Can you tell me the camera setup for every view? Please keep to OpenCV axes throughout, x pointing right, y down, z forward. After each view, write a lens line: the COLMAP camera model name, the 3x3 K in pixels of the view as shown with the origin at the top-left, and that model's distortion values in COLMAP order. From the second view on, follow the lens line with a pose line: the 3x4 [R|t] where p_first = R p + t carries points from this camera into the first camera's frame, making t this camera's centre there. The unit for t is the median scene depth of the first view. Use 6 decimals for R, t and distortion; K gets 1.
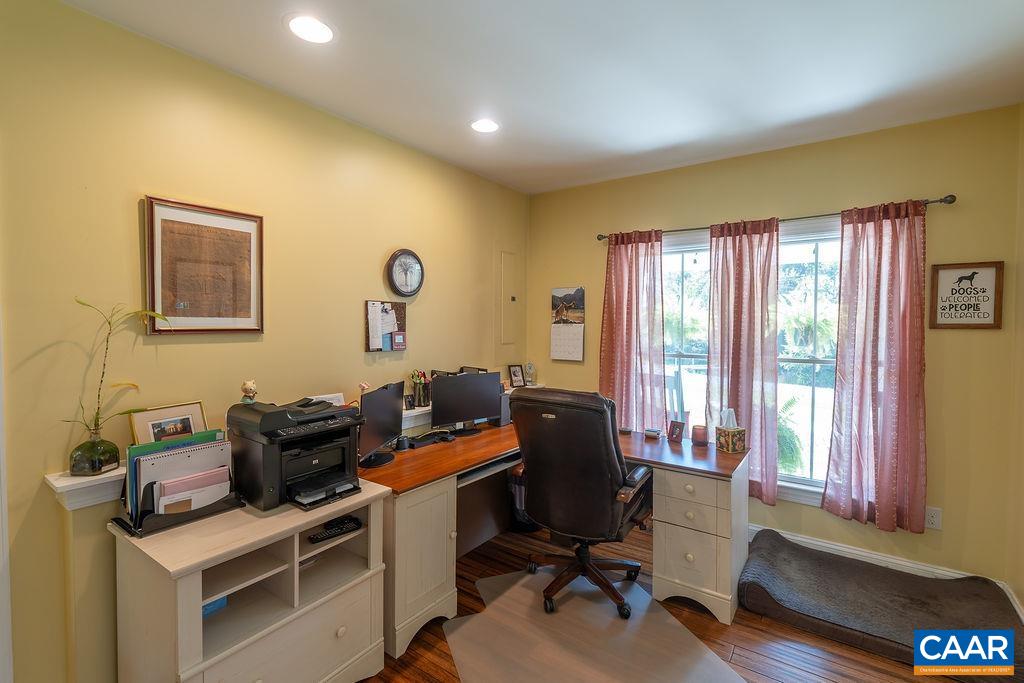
lens RADIAL K [[459.3, 0, 511.6], [0, 459.3, 337.6], [0, 0, 1]] dist [-0.003069, 0.001386]
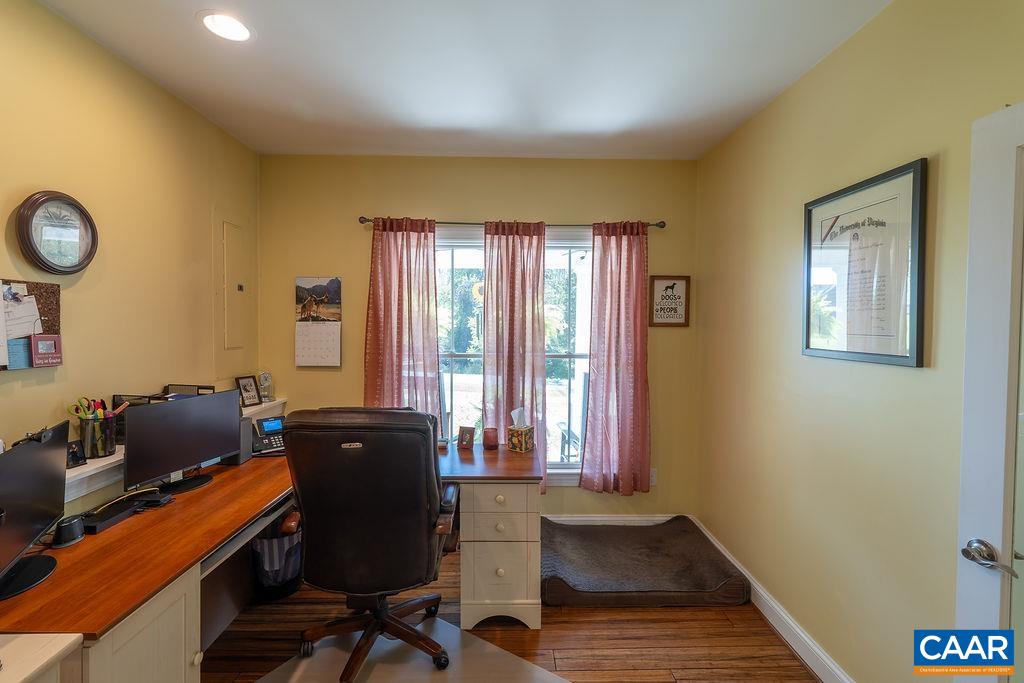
lens RADIAL K [[459.3, 0, 512.9], [0, 459.3, 336.8], [0, 0, 1]] dist [-0.003069, 0.001386]
pose [[0.804242, -0.015743, 0.594093, -0.117272], [0.014434, 0.999872, 0.006955, -0.005521], [-0.594127, 0.002981, 0.804366, 0.194184]]
